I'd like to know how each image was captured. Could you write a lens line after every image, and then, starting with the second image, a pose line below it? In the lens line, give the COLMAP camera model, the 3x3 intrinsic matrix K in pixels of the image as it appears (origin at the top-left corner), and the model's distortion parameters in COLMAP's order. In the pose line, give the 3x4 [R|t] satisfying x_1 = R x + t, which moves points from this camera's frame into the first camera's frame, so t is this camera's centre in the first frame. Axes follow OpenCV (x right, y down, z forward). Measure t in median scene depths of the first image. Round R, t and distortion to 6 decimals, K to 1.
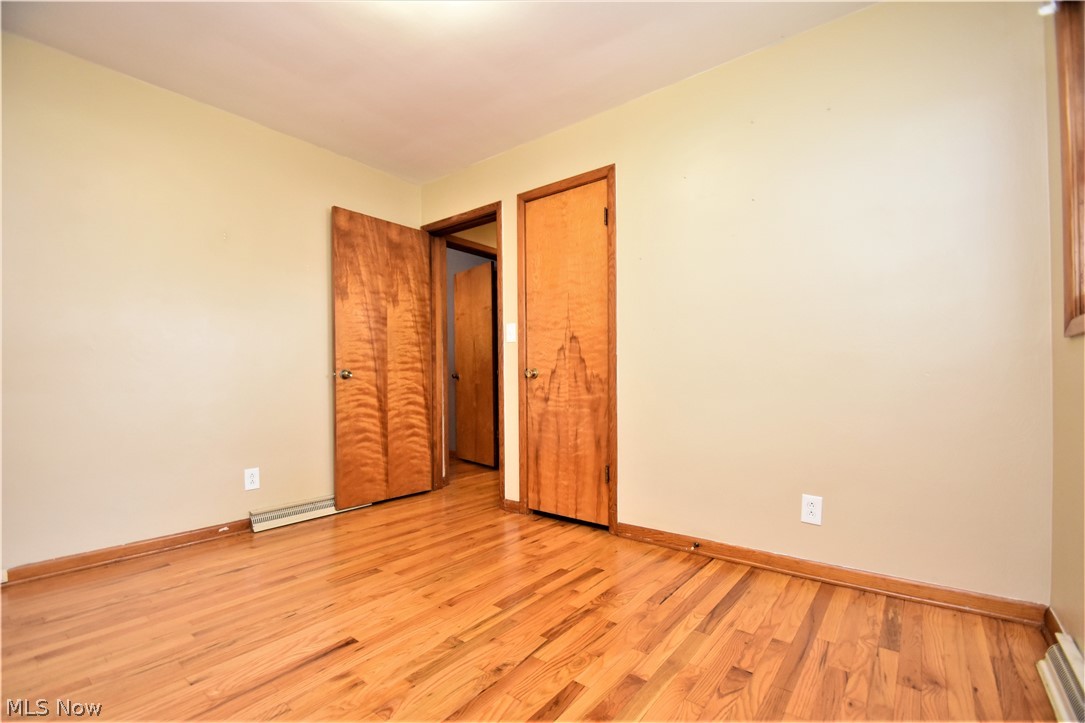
lens RADIAL K [[477.9, 0, 541.6], [0, 477.9, 387.0], [0, 0, 1]] dist [0.013460, -0.015528]
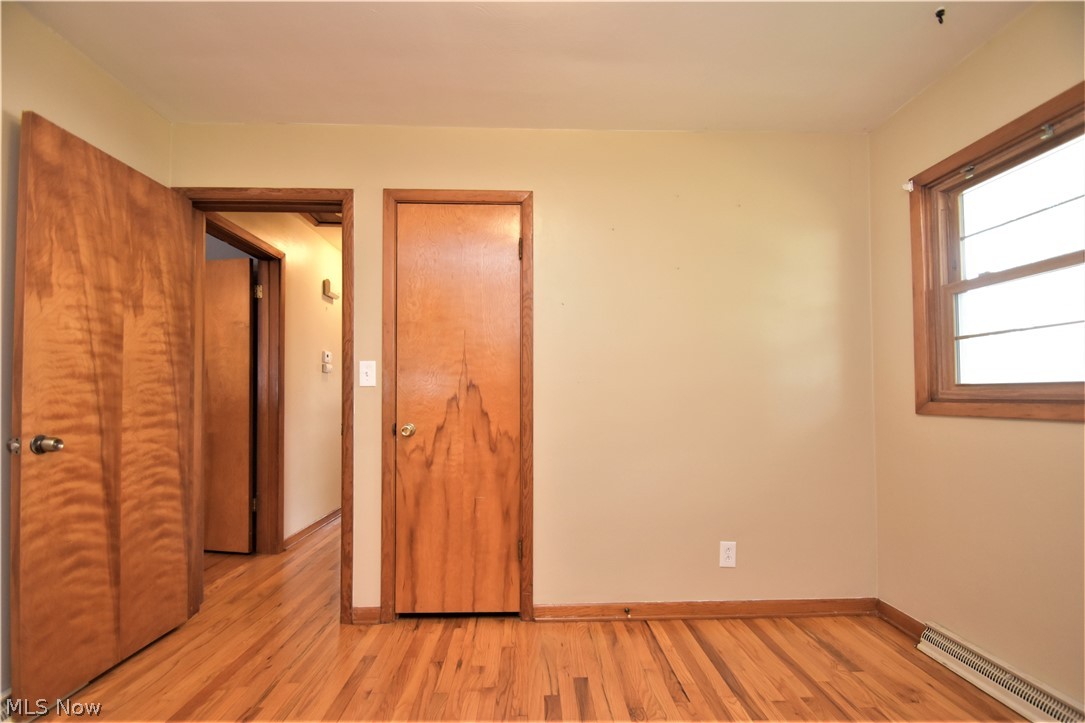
lens RADIAL K [[477.9, 0, 541.6], [0, 477.9, 387.0], [0, 0, 1]] dist [0.013460, -0.015528]
pose [[0.763819, 0.017684, 0.645189, -0.341445], [0.007002, 0.999339, -0.035680, -0.066994], [-0.645393, 0.031771, 0.763190, 0.285111]]
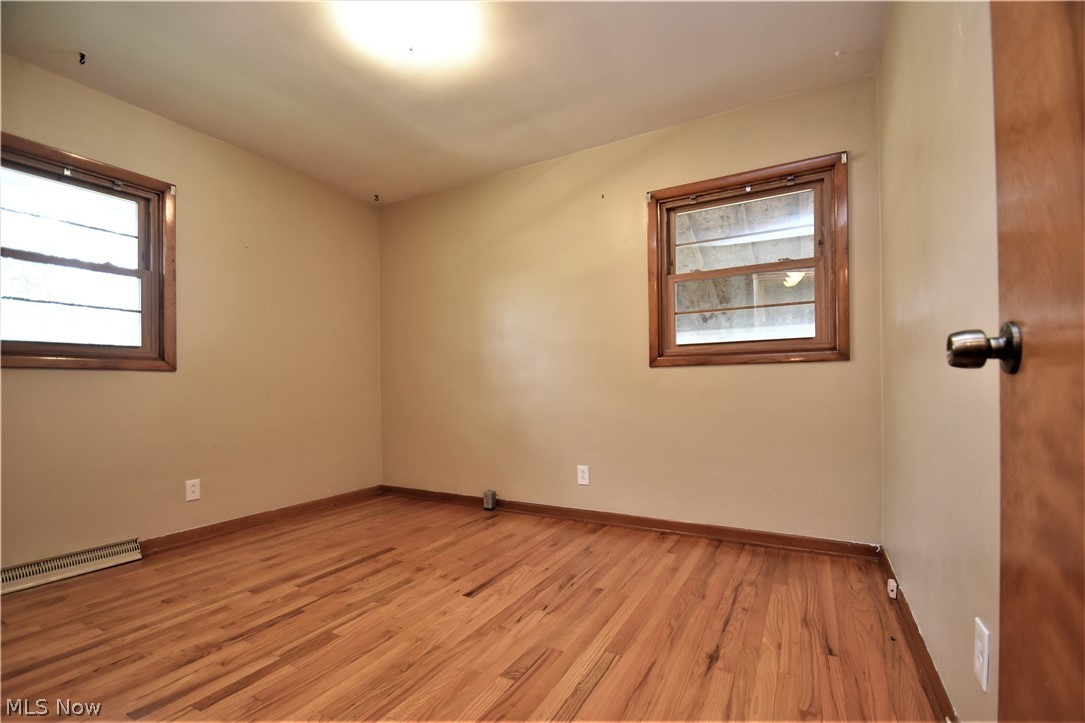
lens RADIAL K [[477.9, 0, 541.6], [0, 477.9, 387.0], [0, 0, 1]] dist [0.013460, -0.015528]
pose [[-0.986394, 0.016876, -0.163530, -0.205017], [0.014105, 0.999737, 0.018091, -0.017871], [0.163792, 0.015538, -0.986372, 1.186571]]
